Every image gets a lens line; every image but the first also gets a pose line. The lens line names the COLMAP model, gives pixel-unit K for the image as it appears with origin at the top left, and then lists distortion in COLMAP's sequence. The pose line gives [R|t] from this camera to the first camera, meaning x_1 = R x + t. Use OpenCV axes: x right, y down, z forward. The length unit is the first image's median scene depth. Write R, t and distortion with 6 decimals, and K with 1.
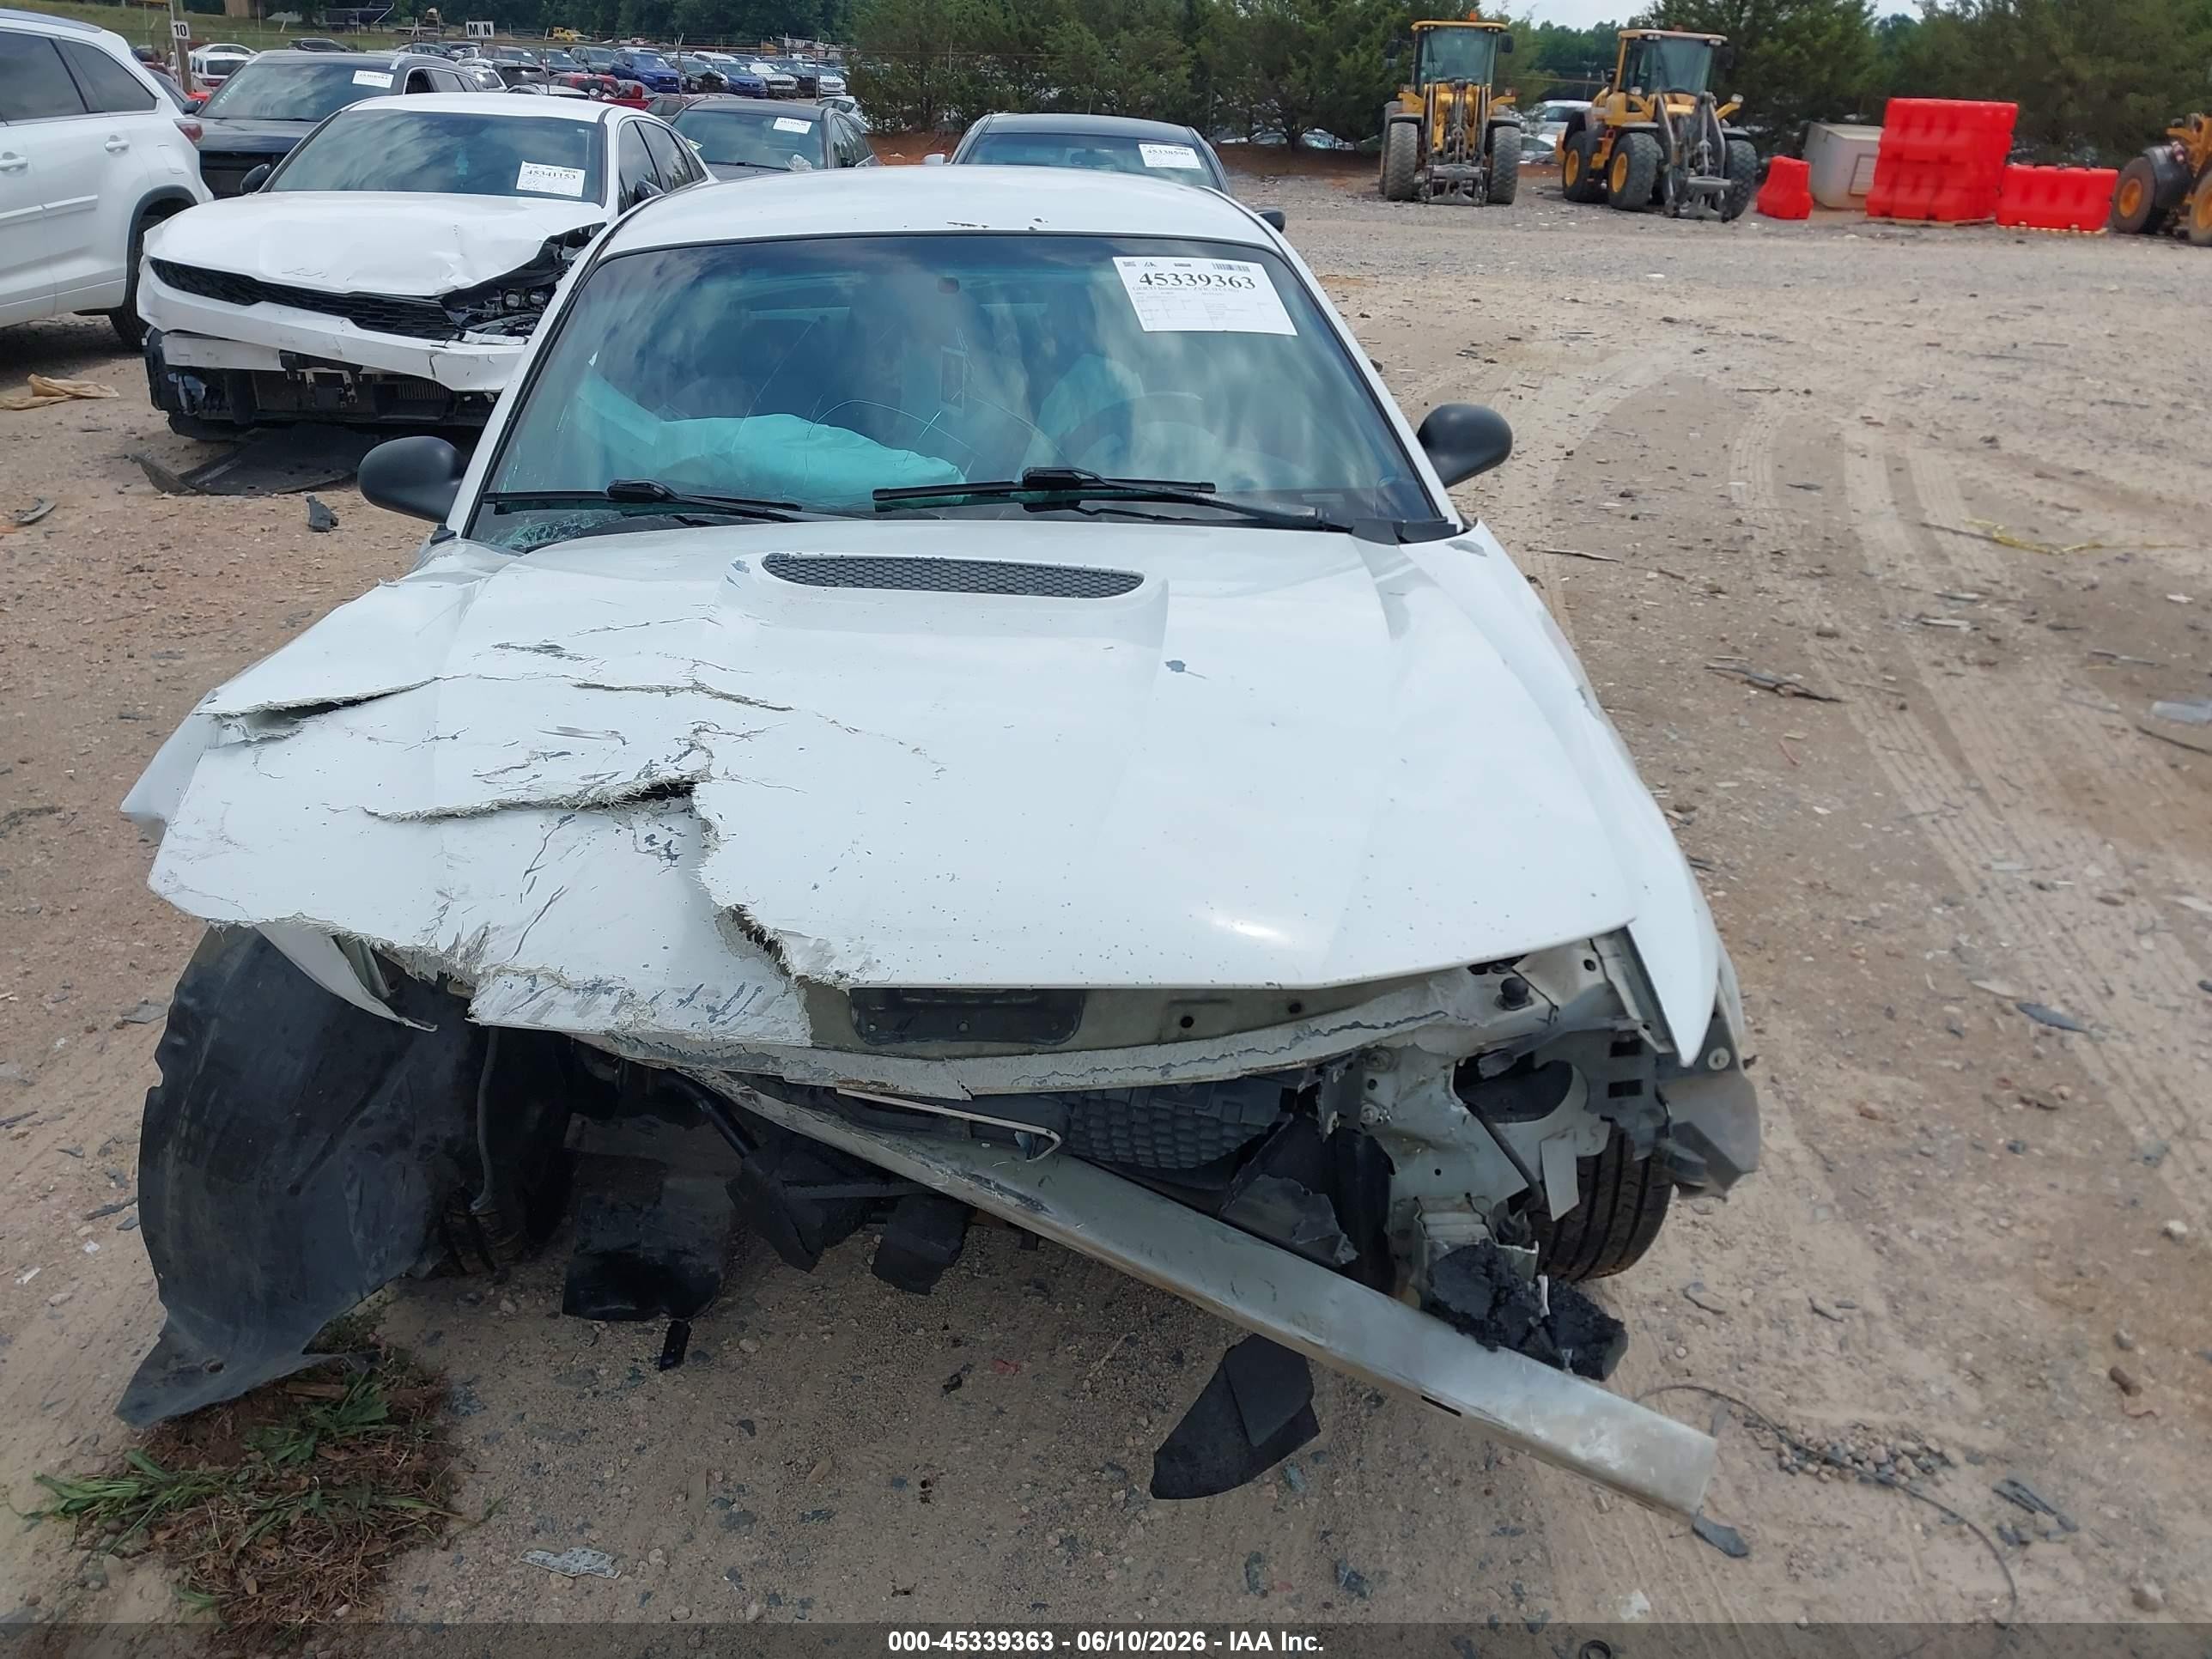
lens RADIAL K [[1860.8, 0, 1088.8], [0, 1860.8, 816.4], [0, 0, 1]] dist [0.027507, -0.034694]
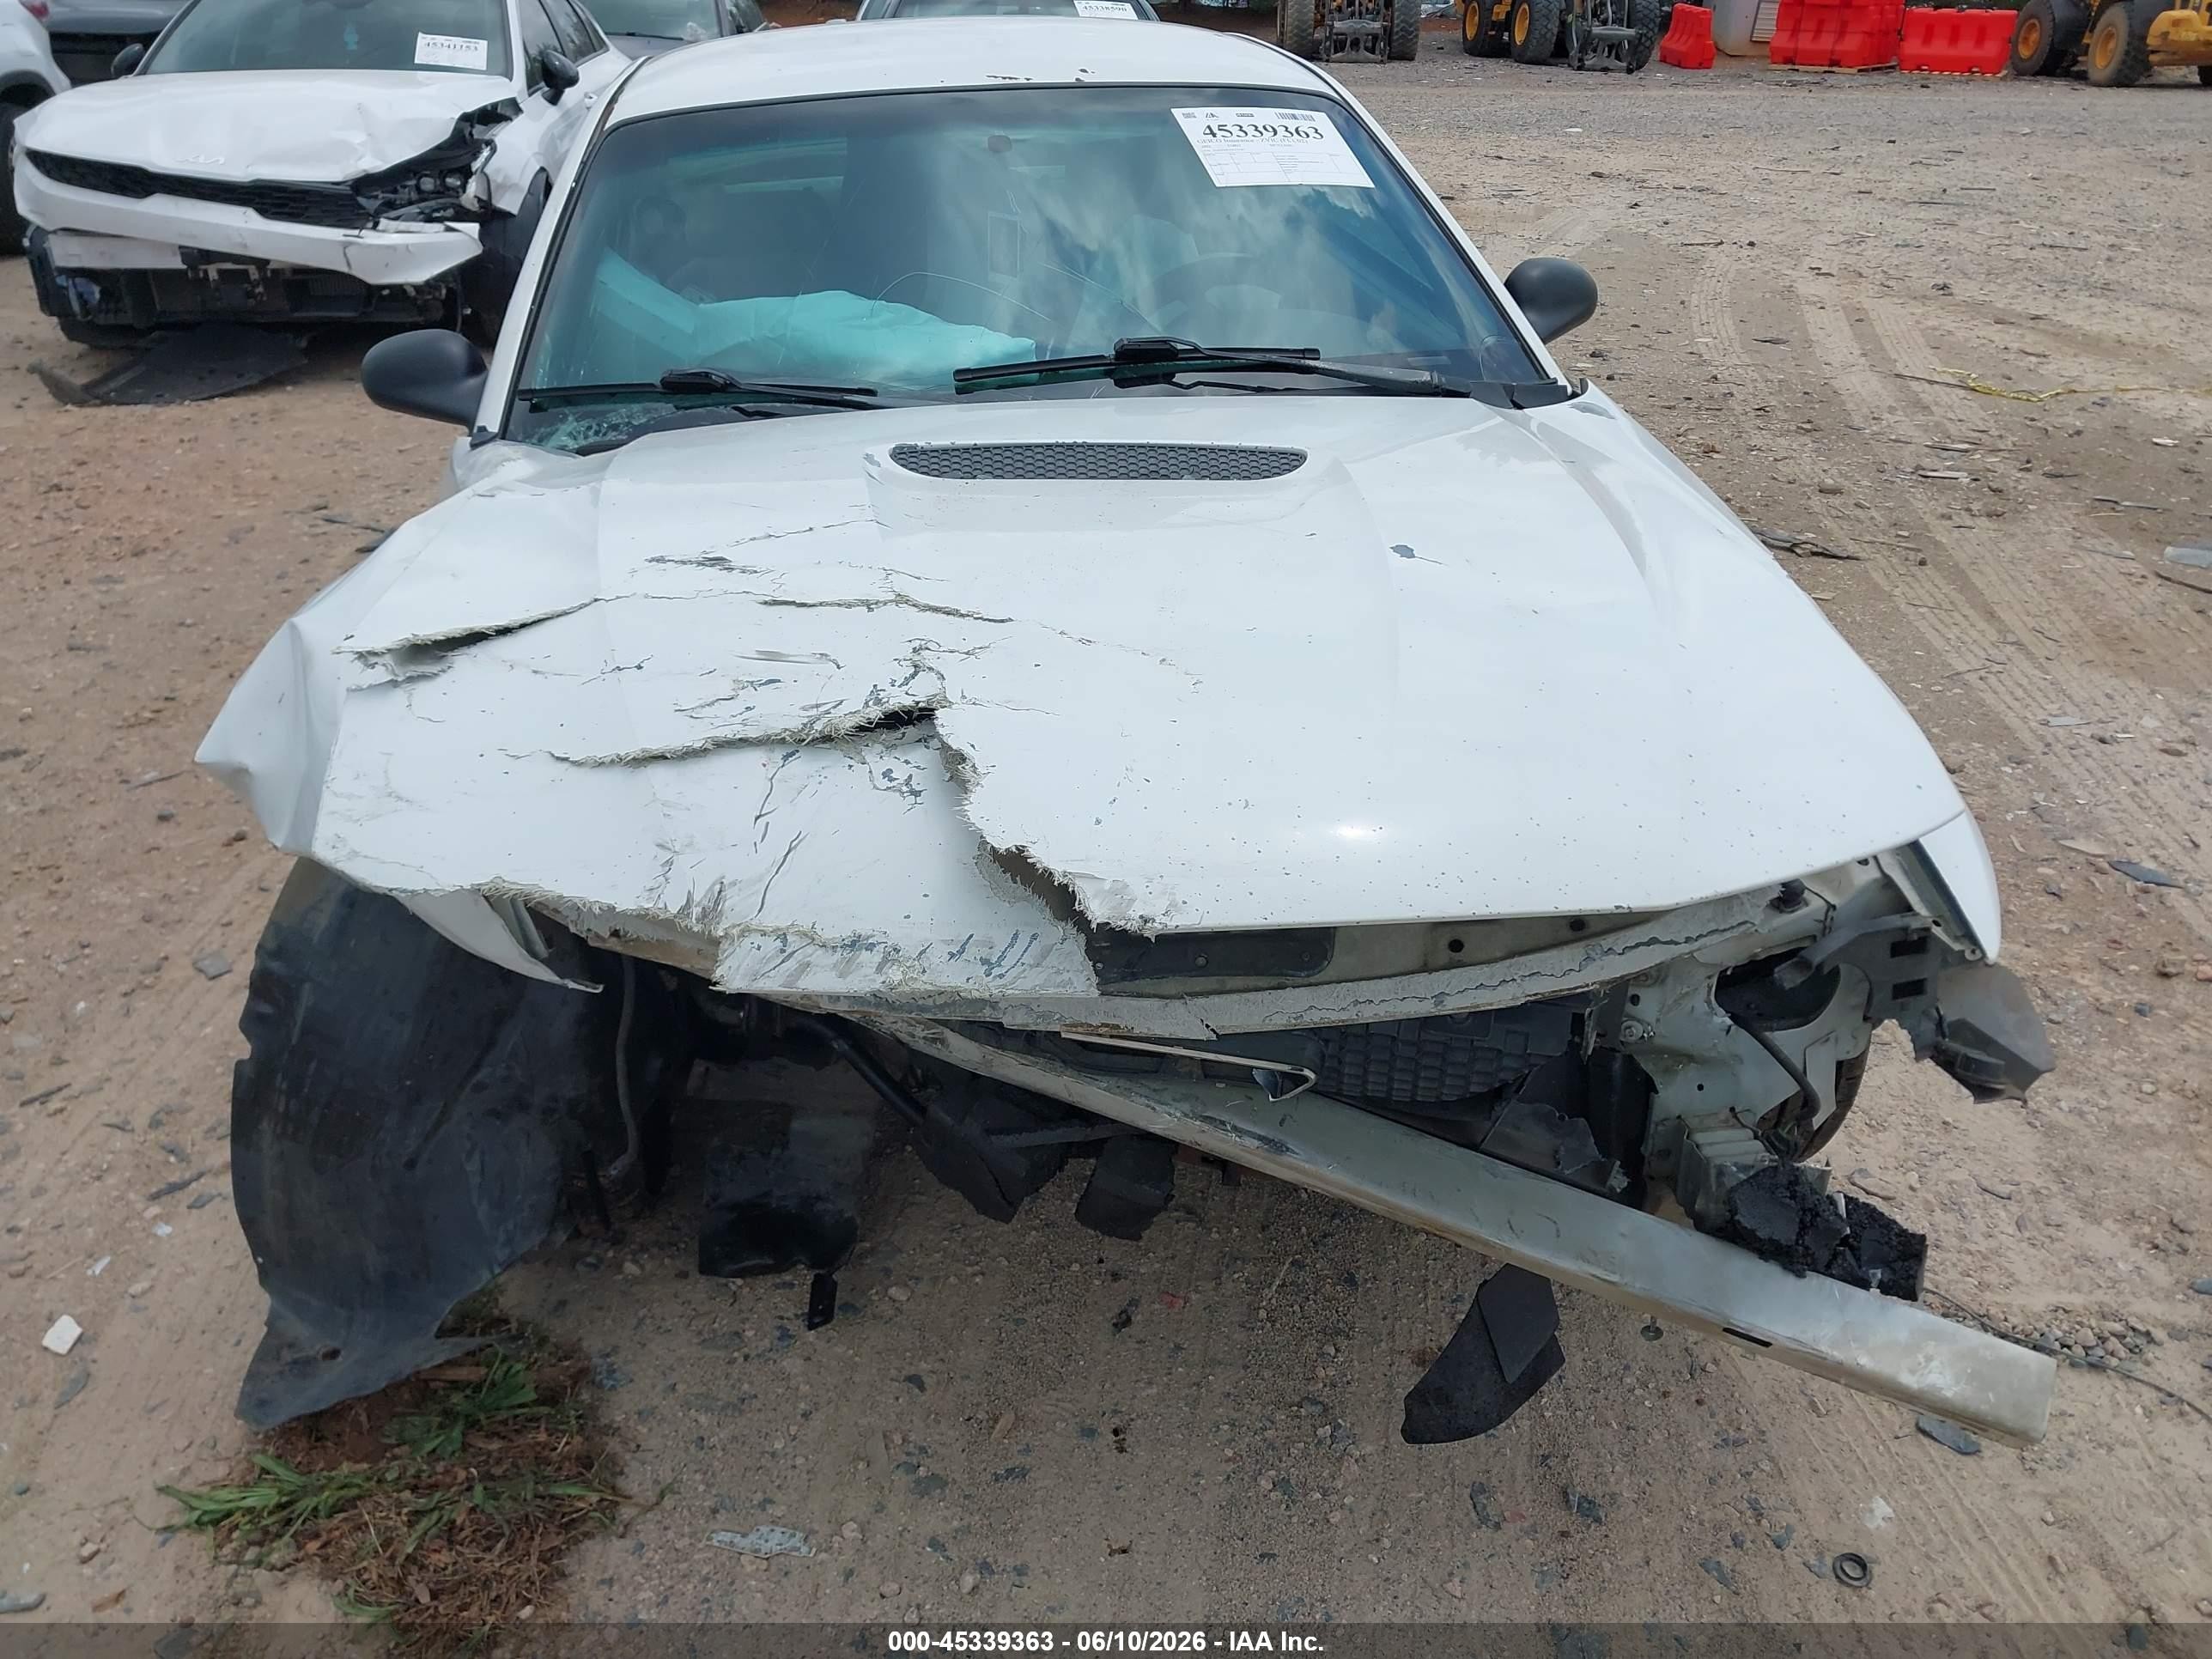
lens RADIAL K [[1860.8, 0, 1117.7], [0, 1860.8, 840.8], [0, 0, 1]] dist [0.027507, -0.034694]
pose [[0.997347, -0.047758, 0.054946, -0.118438], [0.043533, 0.996181, 0.075681, -0.012426], [-0.058350, -0.073089, 0.995617, 0.074210]]
